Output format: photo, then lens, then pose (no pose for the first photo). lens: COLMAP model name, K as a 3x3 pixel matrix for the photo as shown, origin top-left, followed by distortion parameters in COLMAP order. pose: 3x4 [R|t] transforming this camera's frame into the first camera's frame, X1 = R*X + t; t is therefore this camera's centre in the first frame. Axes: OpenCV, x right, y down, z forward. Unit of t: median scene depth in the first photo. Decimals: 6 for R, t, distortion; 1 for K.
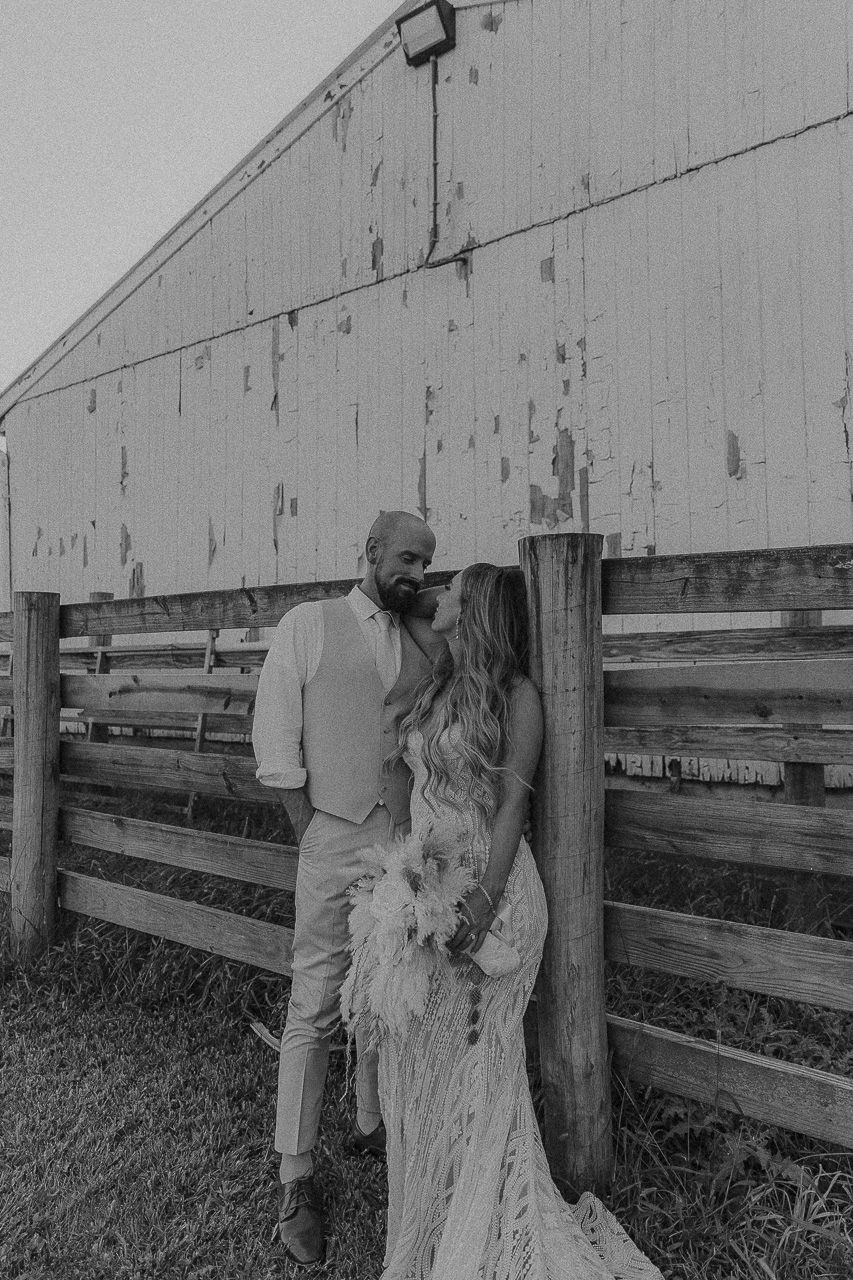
lens RADIAL K [[891.7, 0, 434.0], [0, 891.7, 632.1], [0, 0, 1]] dist [0.008336, 0.001902]
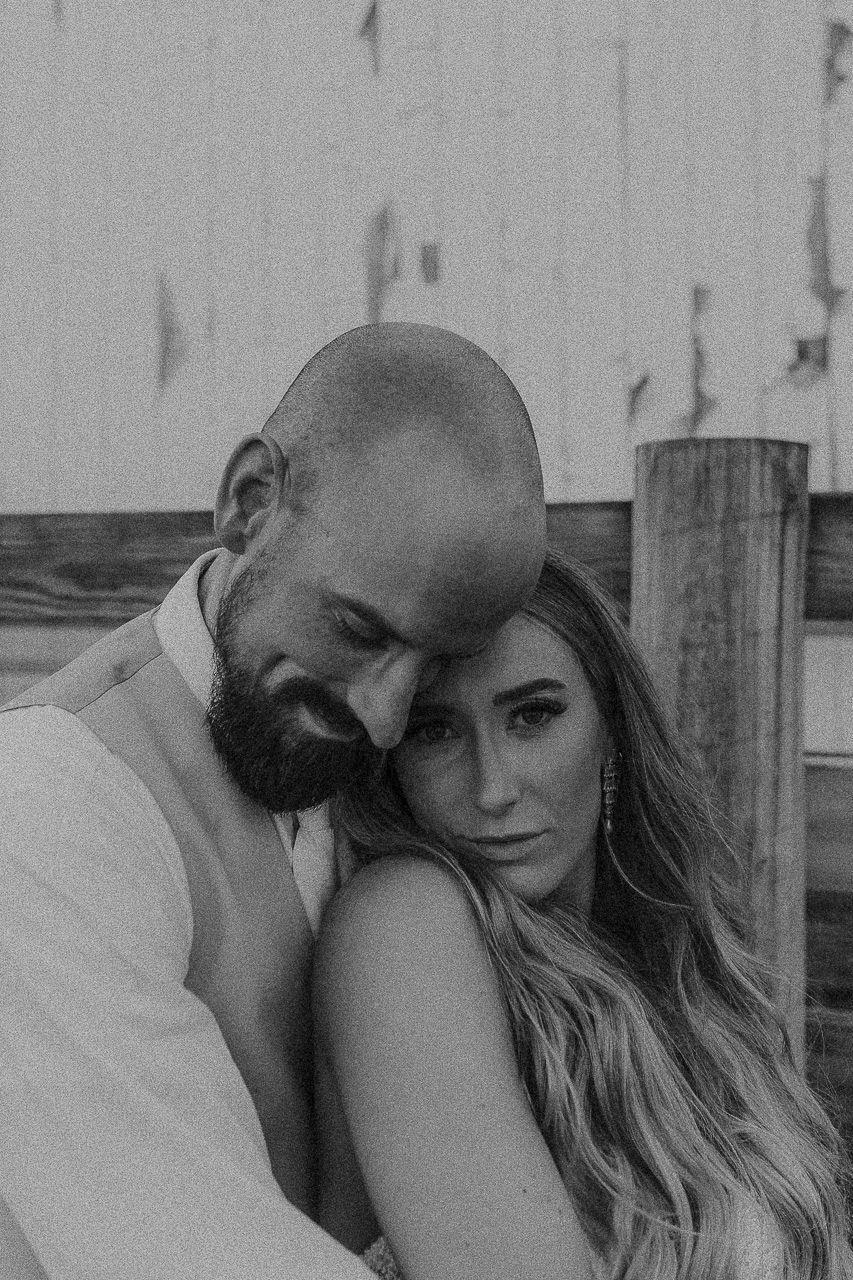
lens RADIAL K [[1220.3, 0, 380.1], [0, 1220.3, 553.6], [0, 0, 1]] dist [0.002067, -0.000975]
pose [[0.924166, 0.010666, 0.381843, -0.497575], [-0.022865, 0.999362, 0.027424, -0.015530], [-0.381307, -0.034075, 0.923820, 0.542308]]
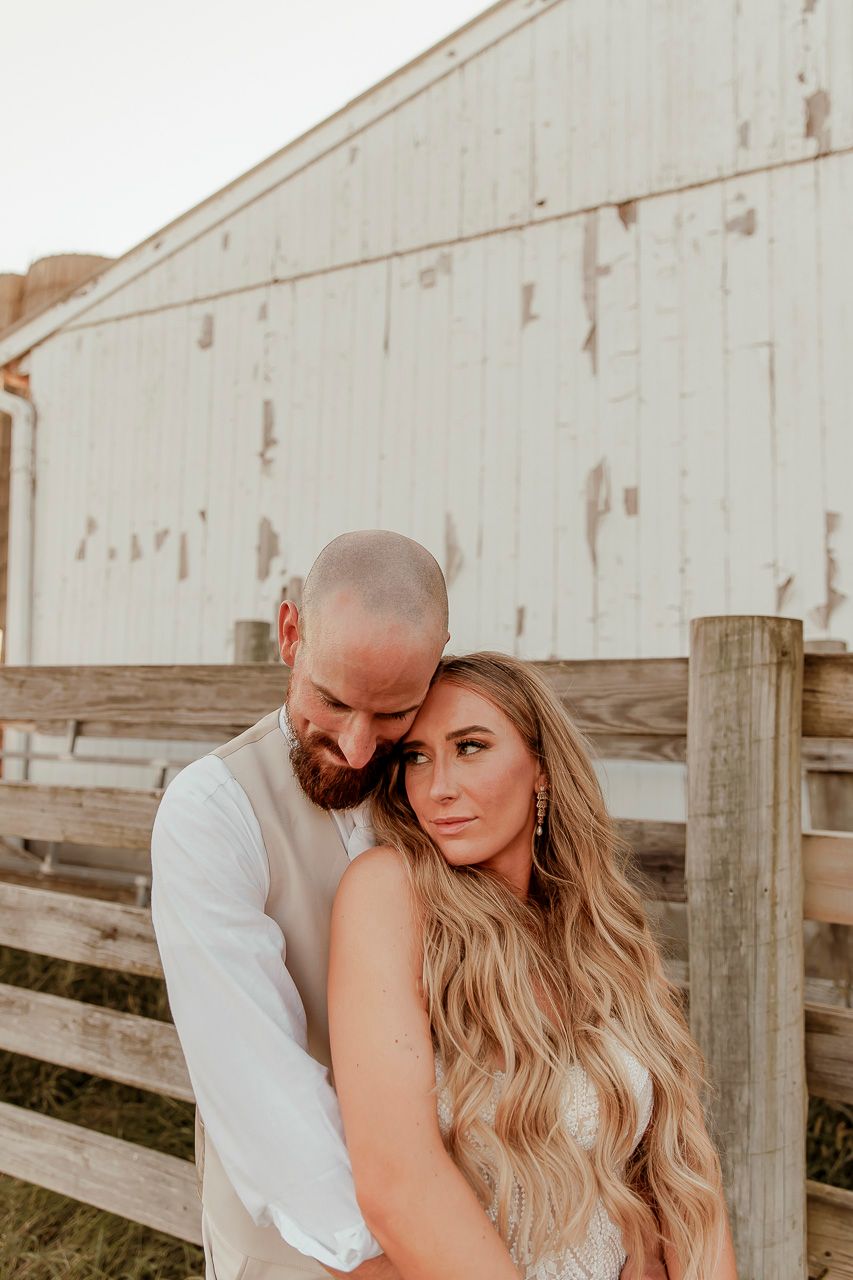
lens RADIAL K [[912.9, 0, 430.3], [0, 912.9, 640.0], [0, 0, 1]] dist [0.004117, 0.000927]
pose [[0.985446, 0.046906, 0.163392, -0.483840], [-0.039836, 0.998134, -0.046282, -0.008724], [-0.165258, 0.039099, 0.985475, 0.475624]]
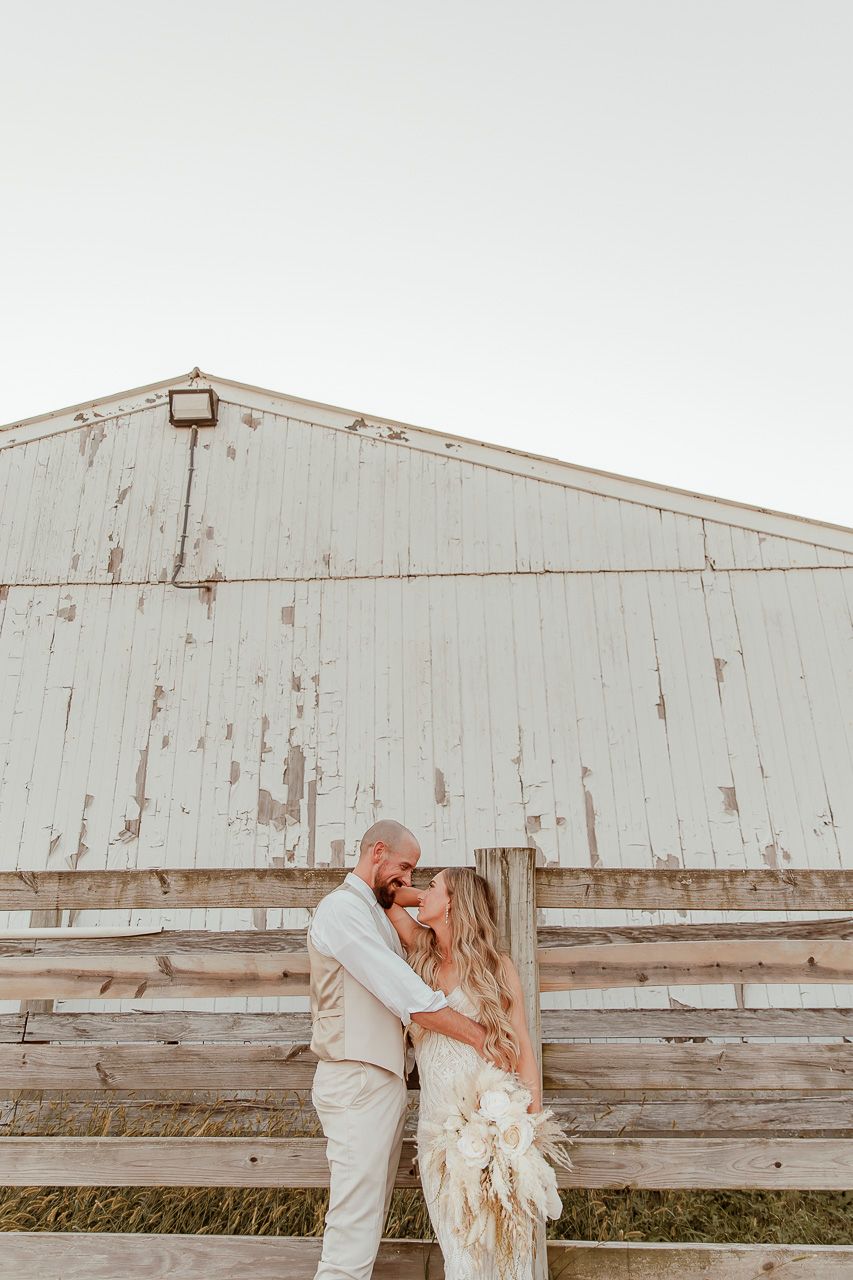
lens RADIAL K [[891.7, 0, 434.0], [0, 891.7, 632.1], [0, 0, 1]] dist [0.008336, 0.001902]
pose [[0.823298, 0.206063, 0.528884, -0.345423], [-0.021348, 0.942357, -0.333929, 0.019952], [-0.567207, 0.263632, 0.780240, -0.060379]]
